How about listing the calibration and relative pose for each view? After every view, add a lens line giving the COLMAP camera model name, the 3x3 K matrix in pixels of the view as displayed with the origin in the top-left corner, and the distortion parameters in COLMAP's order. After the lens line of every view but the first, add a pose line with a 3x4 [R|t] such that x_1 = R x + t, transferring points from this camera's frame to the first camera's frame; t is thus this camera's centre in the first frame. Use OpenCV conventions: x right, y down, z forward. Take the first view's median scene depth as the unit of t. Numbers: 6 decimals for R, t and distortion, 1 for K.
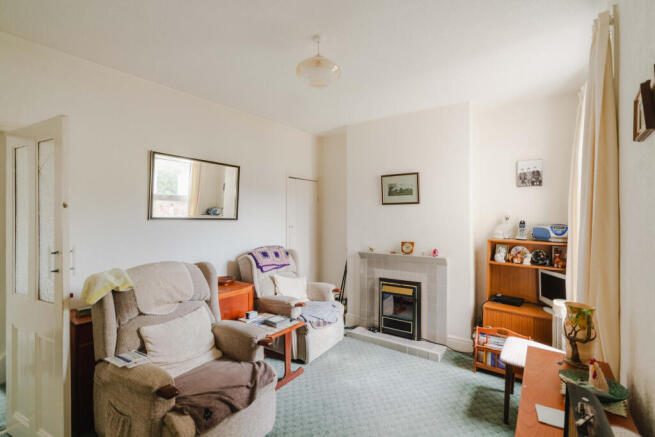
lens RADIAL K [[300.0, 0, 329.5], [0, 300.0, 217.8], [0, 0, 1]] dist [-0.002473, 0.000081]
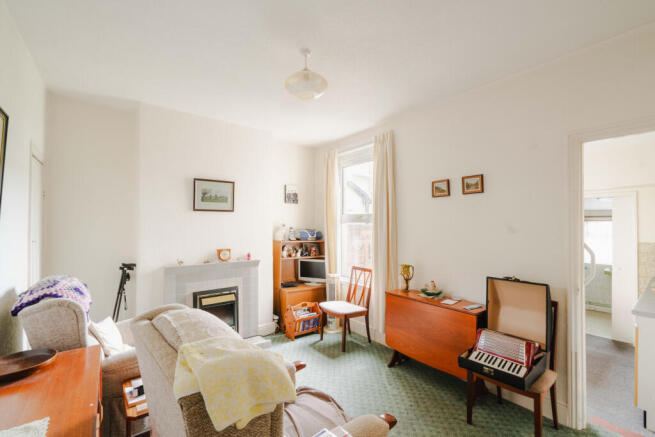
lens RADIAL K [[300.0, 0, 328.9], [0, 300.0, 221.8], [0, 0, 1]] dist [-0.002473, 0.000081]
pose [[0.276248, 0.007555, 0.961057, -0.619837], [0.000104, 0.999969, -0.007891, -0.003223], [-0.961086, 0.002279, 0.276238, 0.392820]]
